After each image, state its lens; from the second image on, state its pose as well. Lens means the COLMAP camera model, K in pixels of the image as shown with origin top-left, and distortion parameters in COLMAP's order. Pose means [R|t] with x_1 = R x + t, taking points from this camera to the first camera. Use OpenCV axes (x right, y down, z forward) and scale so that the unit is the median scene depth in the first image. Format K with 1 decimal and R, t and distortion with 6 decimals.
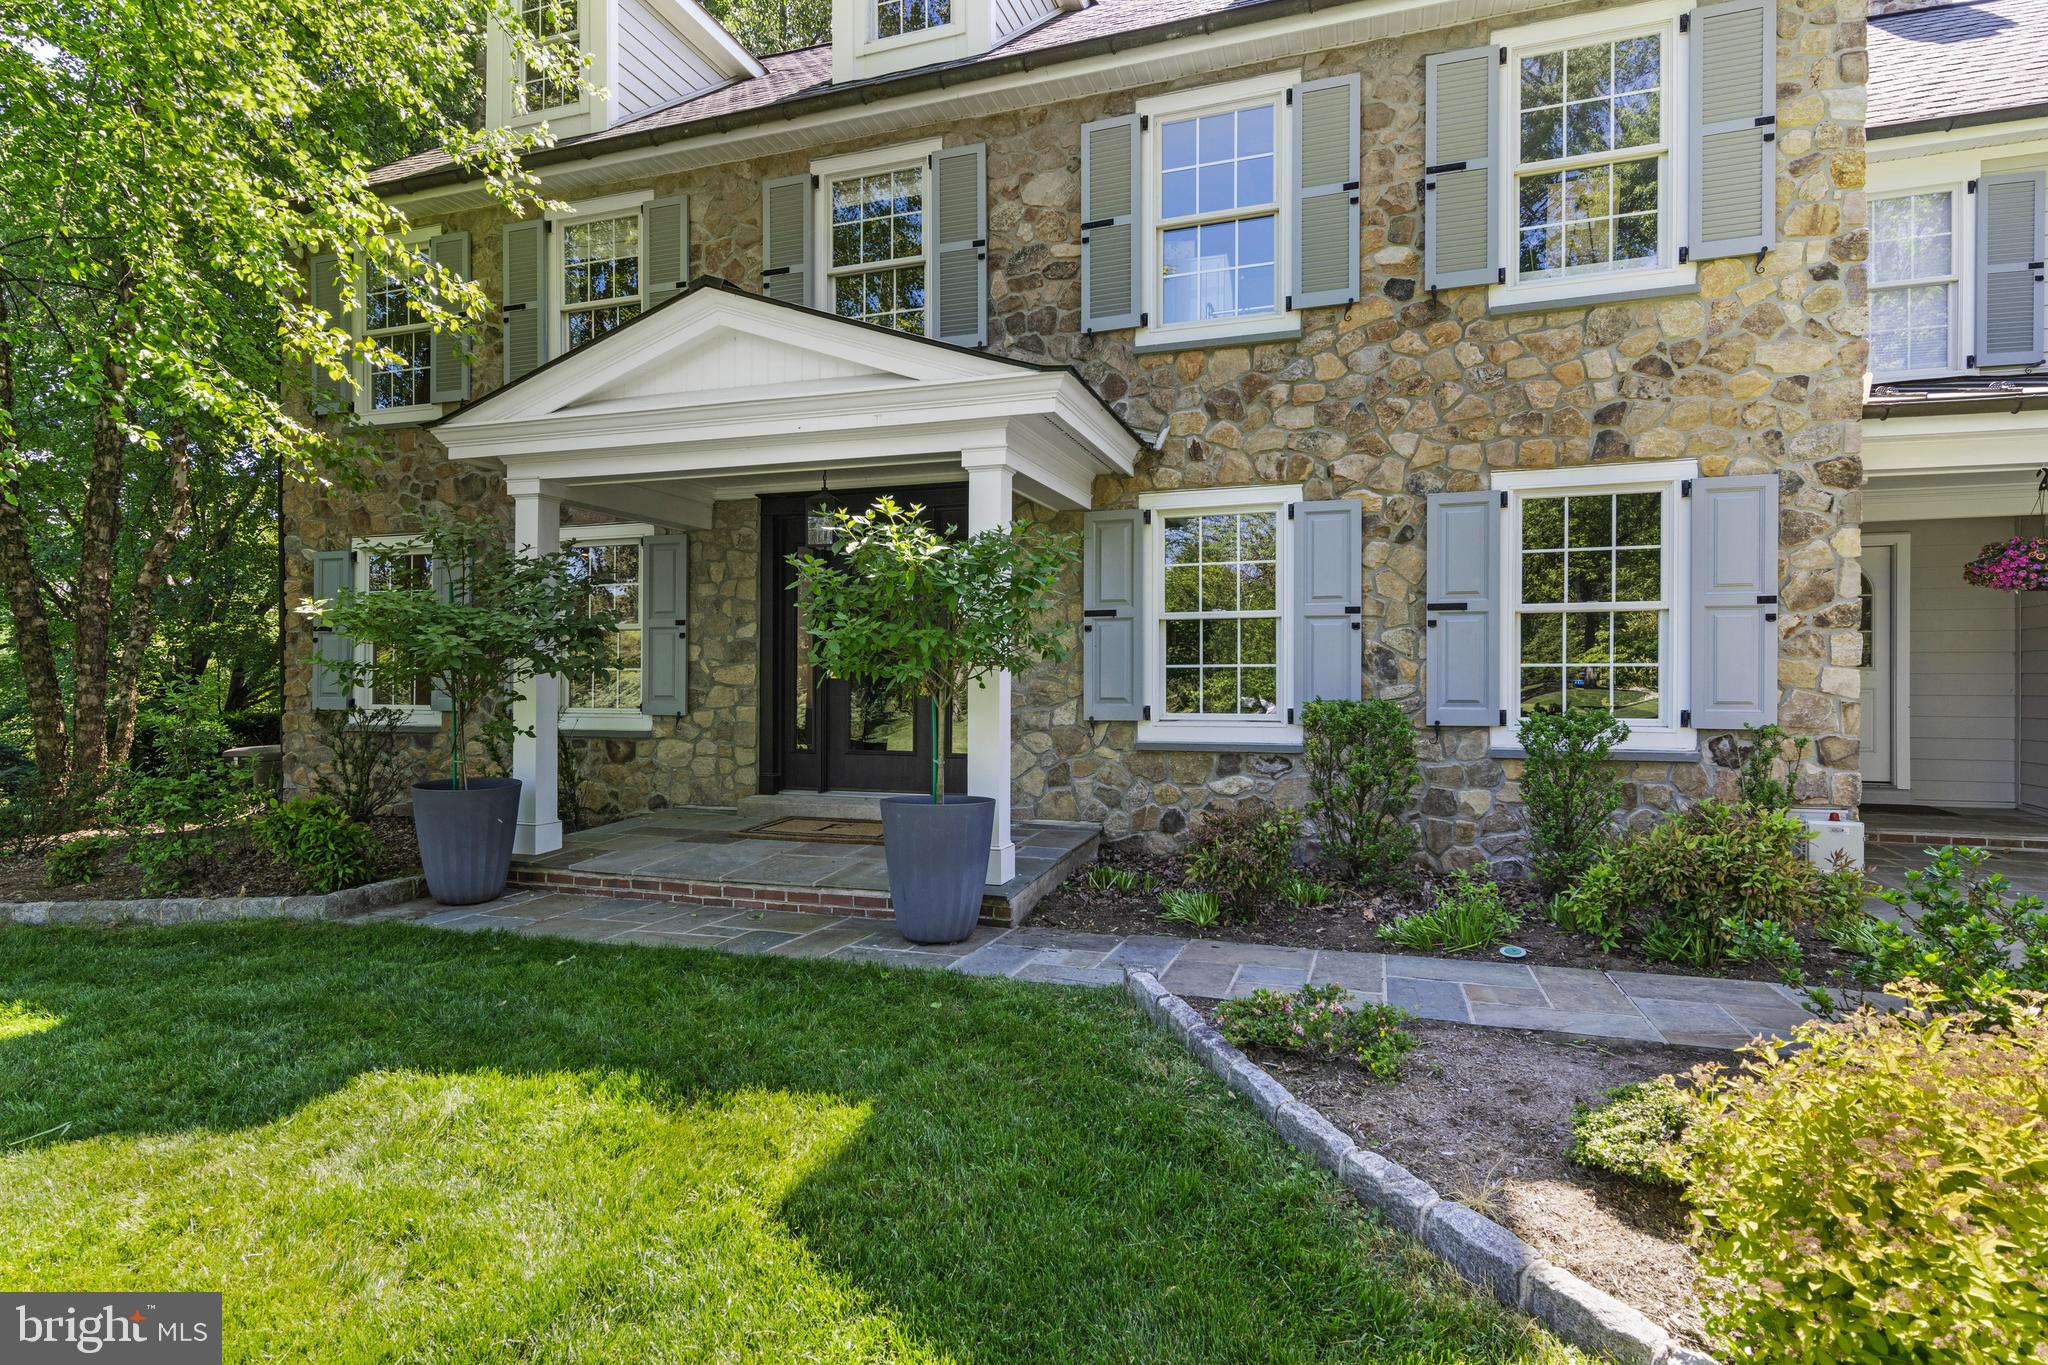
lens RADIAL K [[1047.7, 0, 1015.0], [0, 1047.7, 681.5], [0, 0, 1]] dist [0.007357, -0.001203]
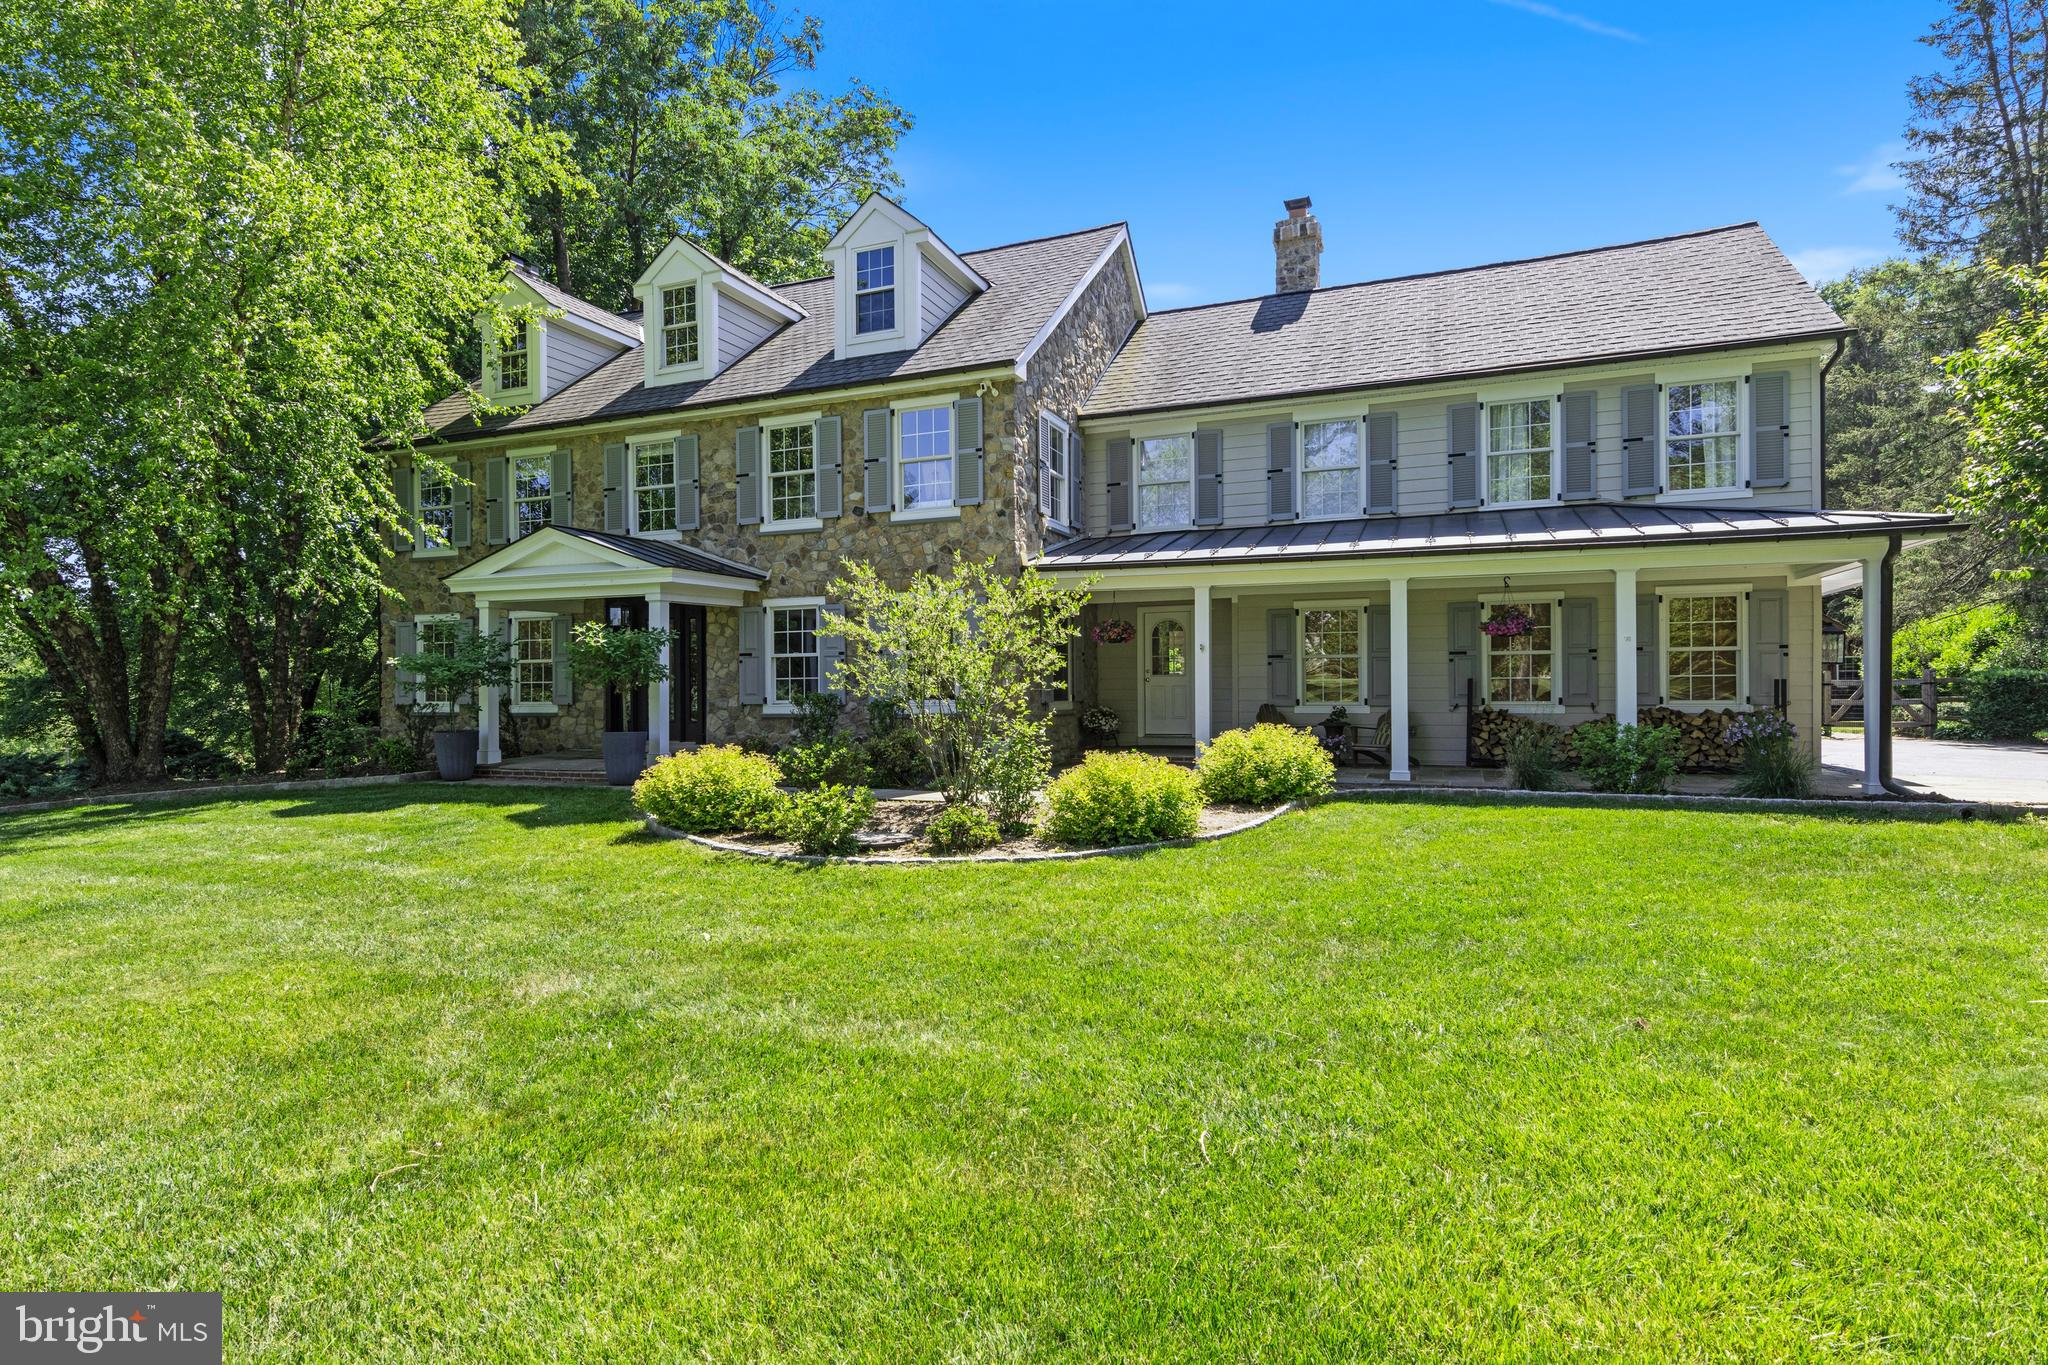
lens RADIAL K [[1047.7, 0, 1022.7], [0, 1047.7, 680.6], [0, 0, 1]] dist [0.007357, -0.001203]
pose [[0.998466, -0.010635, -0.054340, 0.800456], [0.010429, 0.999937, -0.004085, 0.003368], [0.054380, 0.003512, 0.998514, -1.176327]]
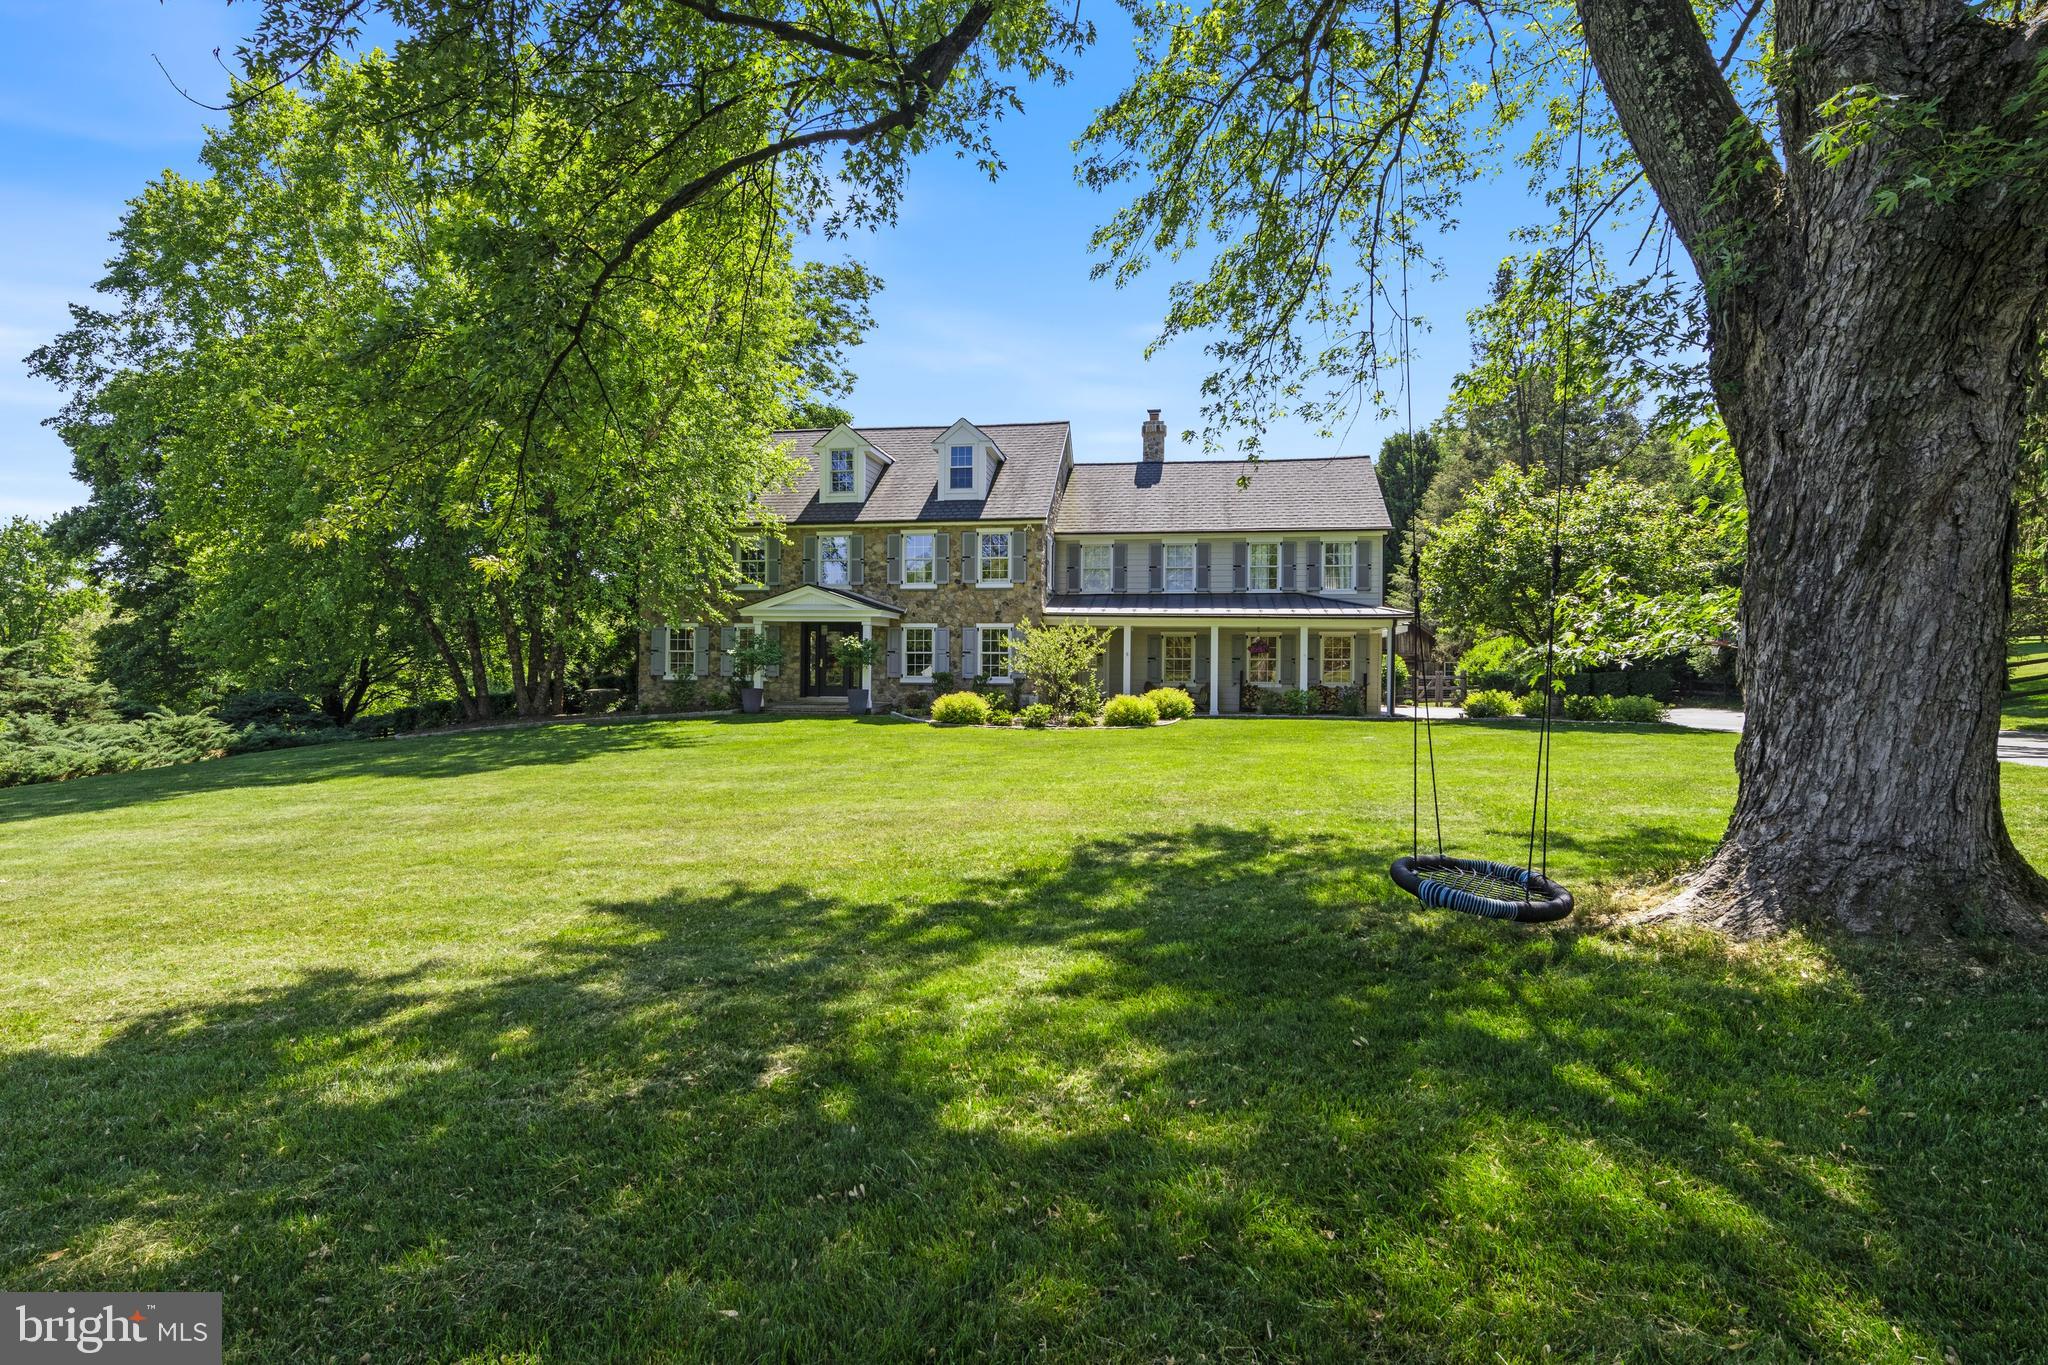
lens RADIAL K [[1047.7, 0, 1022.5], [0, 1047.7, 676.3], [0, 0, 1]] dist [0.007357, -0.001203]
pose [[0.985412, 0.006699, 0.170053, -0.116592], [-0.007283, 0.999970, 0.002814, 0.017494], [-0.170029, -0.004011, 0.985431, -3.324869]]
